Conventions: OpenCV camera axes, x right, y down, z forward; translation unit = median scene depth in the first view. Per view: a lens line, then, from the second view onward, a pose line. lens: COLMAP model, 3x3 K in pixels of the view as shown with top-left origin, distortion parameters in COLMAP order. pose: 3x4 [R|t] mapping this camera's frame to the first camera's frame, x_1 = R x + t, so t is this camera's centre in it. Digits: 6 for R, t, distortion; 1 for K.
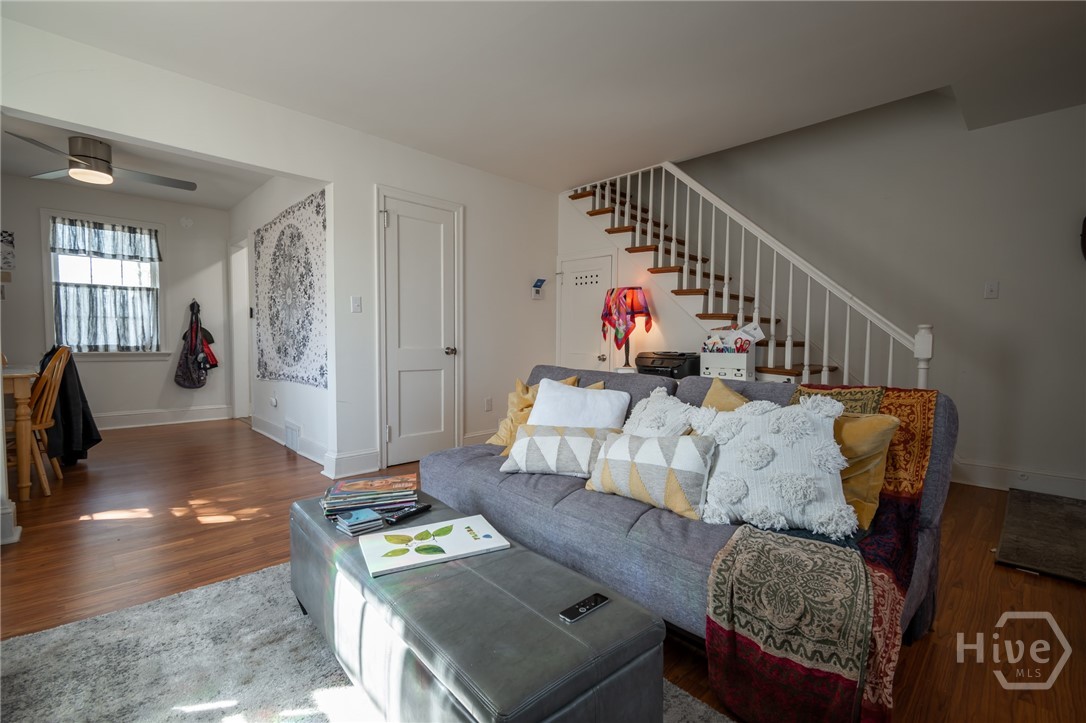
lens RADIAL K [[480.3, 0, 540.1], [0, 480.3, 362.0], [0, 0, 1]] dist [0.009220, -0.004591]
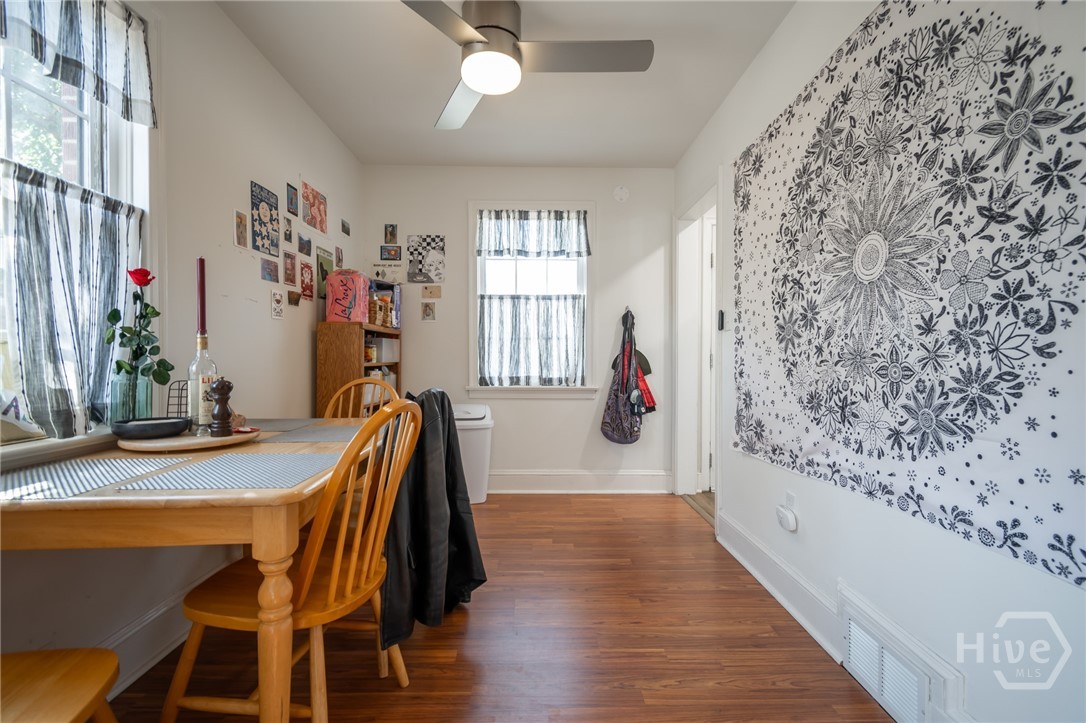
lens RADIAL K [[480.3, 0, 545.1], [0, 480.3, 359.8], [0, 0, 1]] dist [0.009220, -0.004591]
pose [[0.729044, -0.004775, -0.684450, -0.377933], [-0.027061, 0.998993, -0.035793, -0.034784], [0.683932, 0.044617, 0.728180, 0.482297]]
